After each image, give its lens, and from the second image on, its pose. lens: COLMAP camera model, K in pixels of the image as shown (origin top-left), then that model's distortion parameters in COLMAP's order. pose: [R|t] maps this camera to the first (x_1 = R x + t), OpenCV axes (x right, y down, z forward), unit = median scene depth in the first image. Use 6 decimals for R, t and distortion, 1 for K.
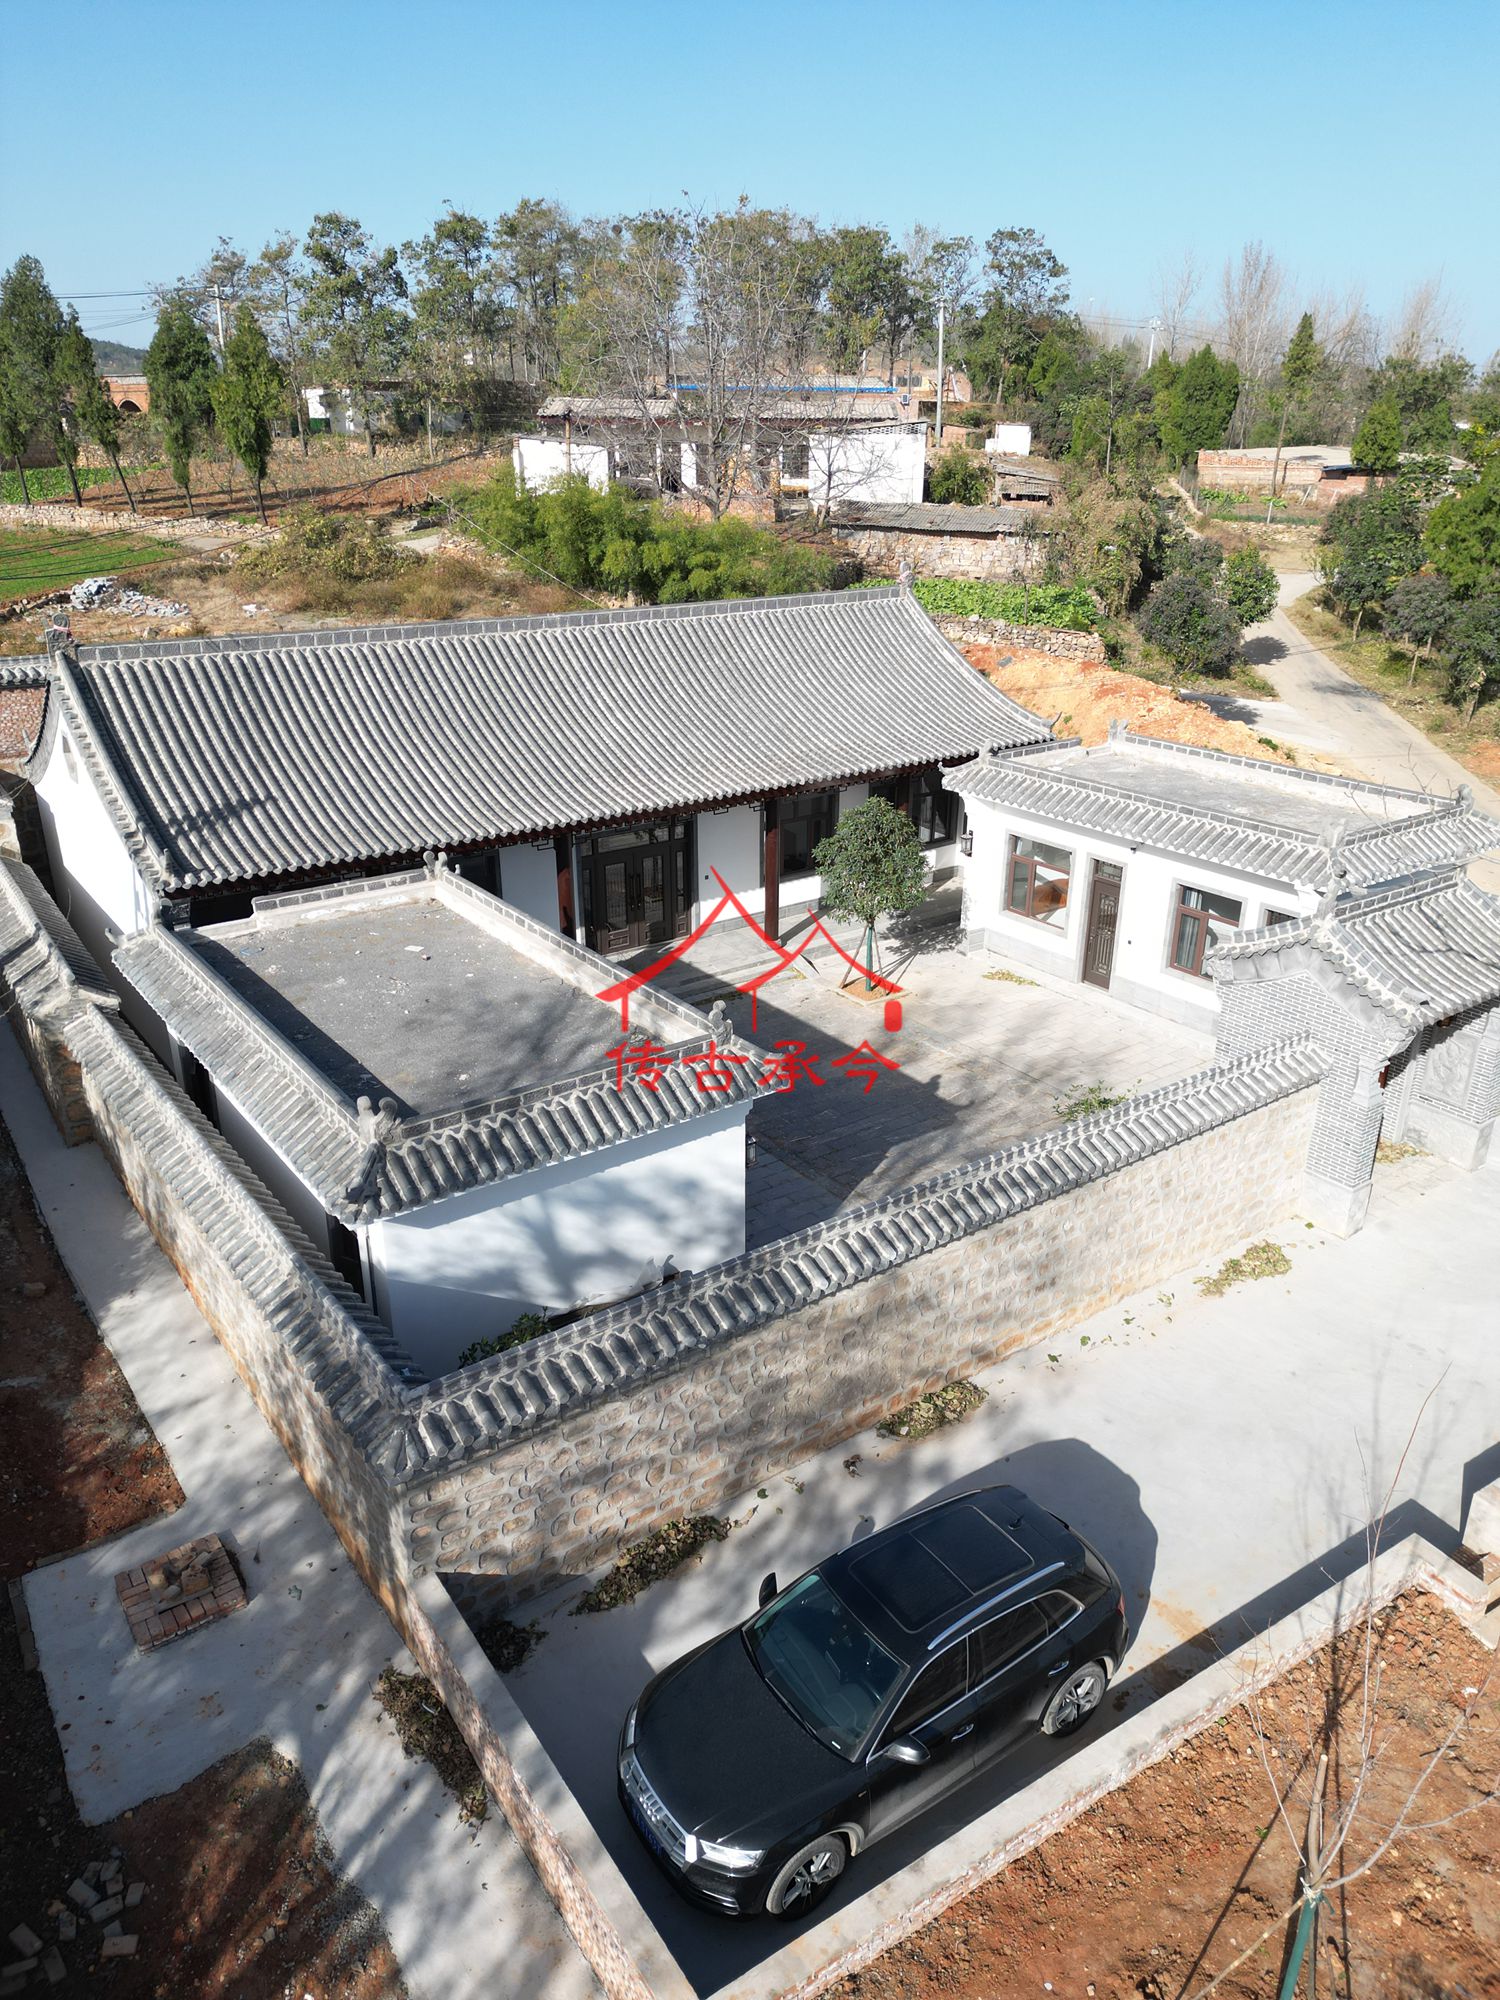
lens RADIAL K [[1398.9, 0, 760.3], [0, 1398.9, 1004.0], [0, 0, 1]] dist [0.088789, -0.079342]
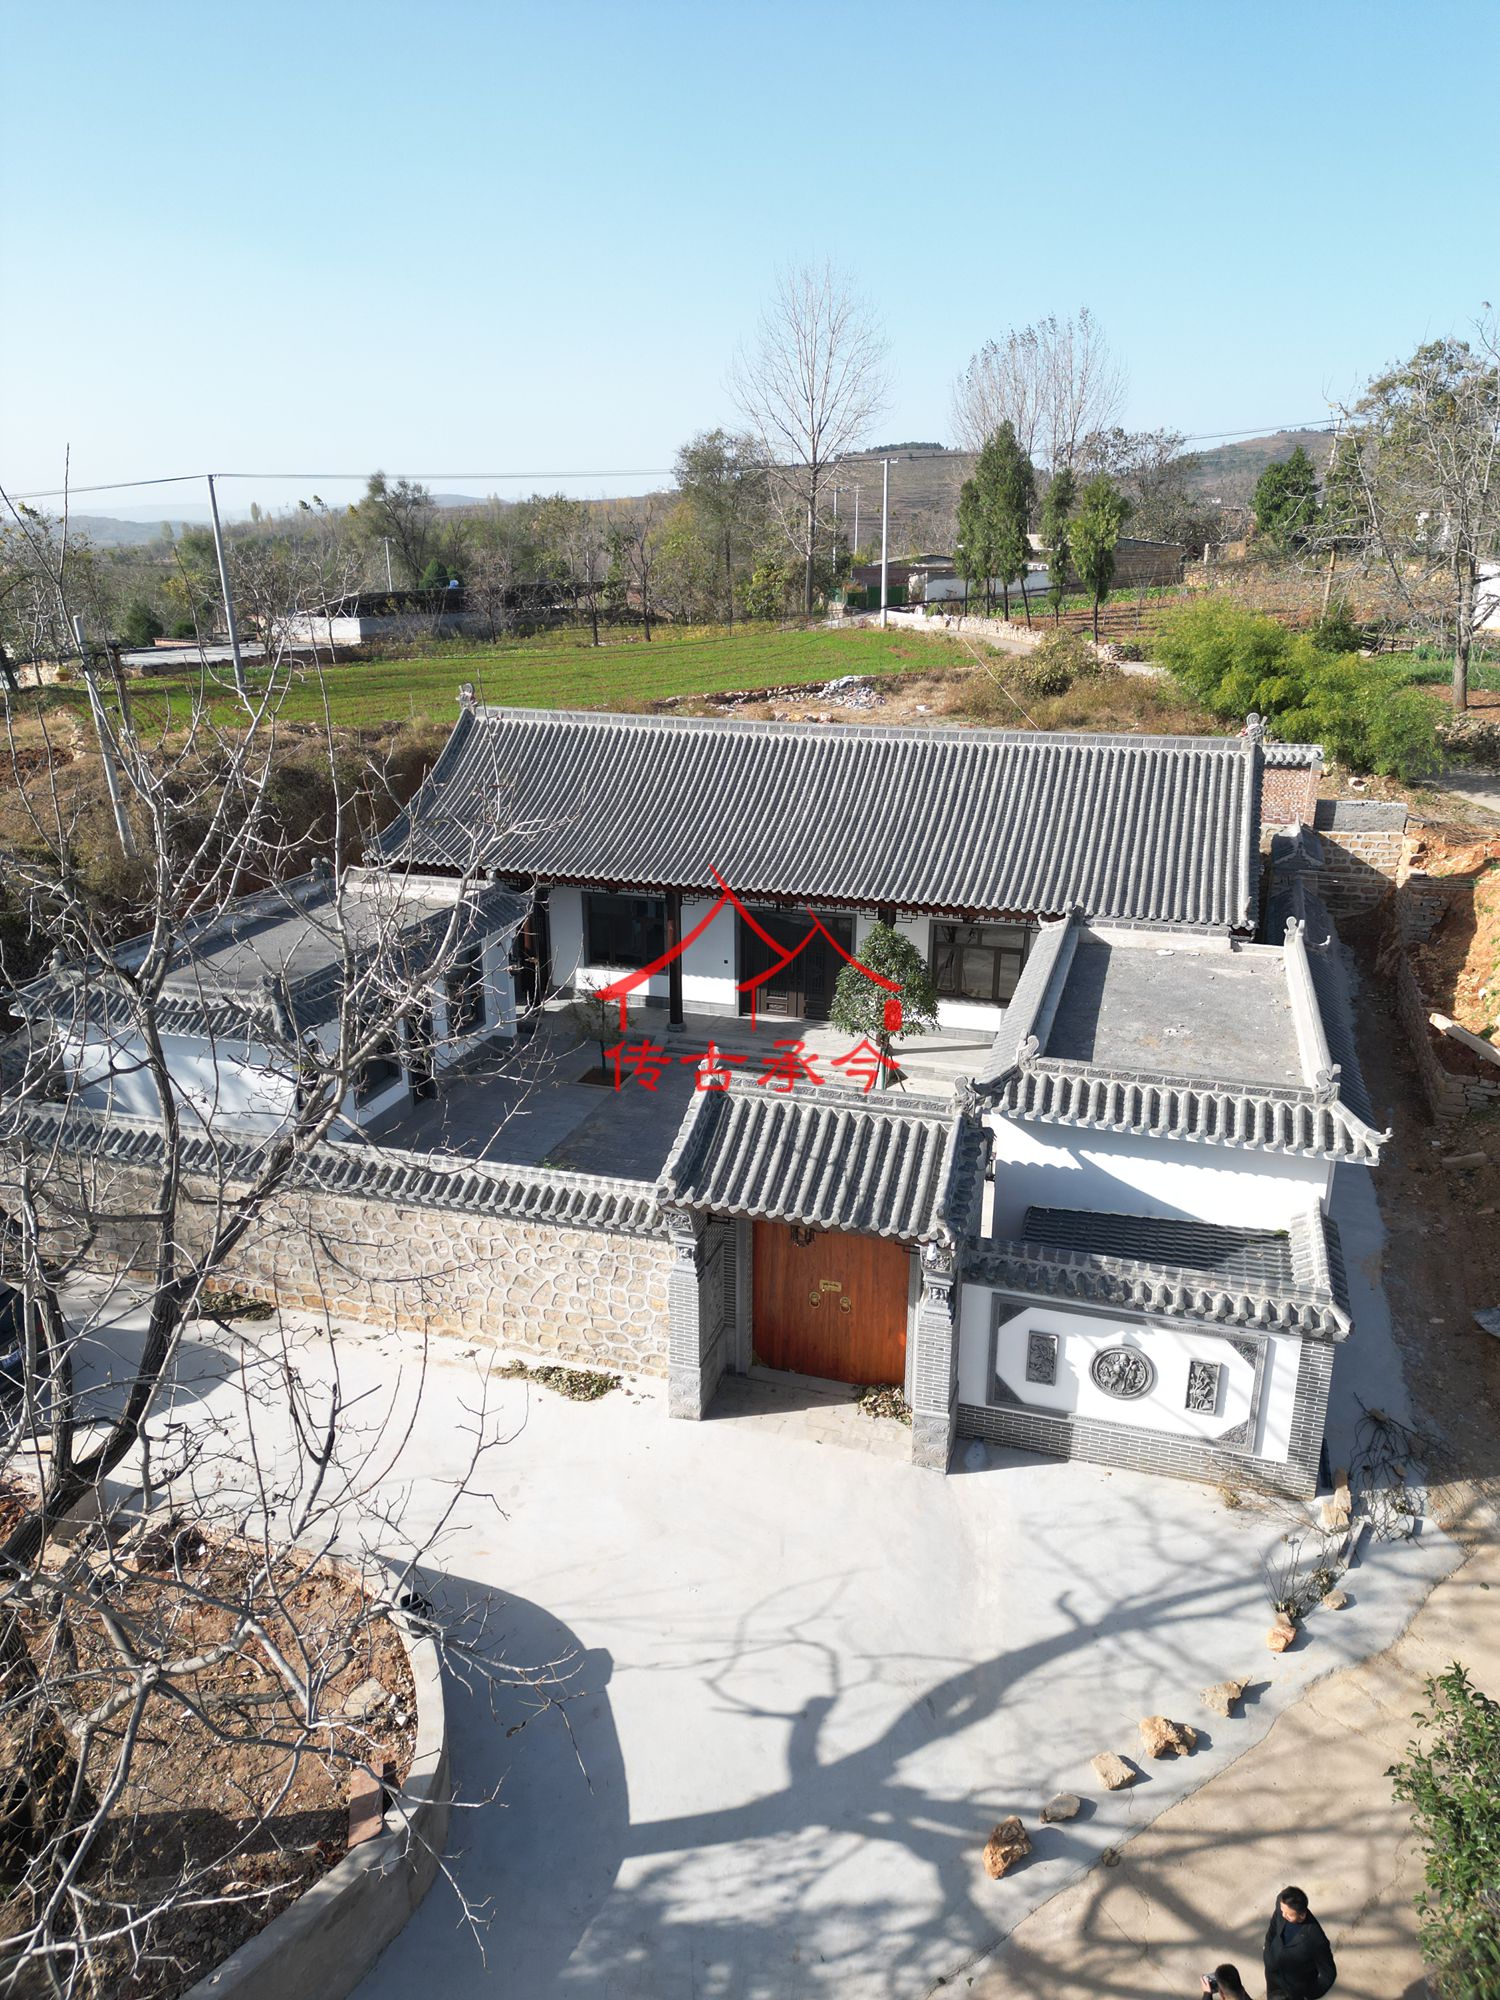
lens RADIAL K [[1398.9, 0, 760.3], [0, 1398.9, 1004.0], [0, 0, 1]] dist [0.088789, -0.079342]
pose [[0.592588, 0.255159, -0.764025, 0.753322], [-0.307309, 0.948377, 0.078373, -0.130294], [0.744581, 0.188349, 0.640409, 0.262058]]
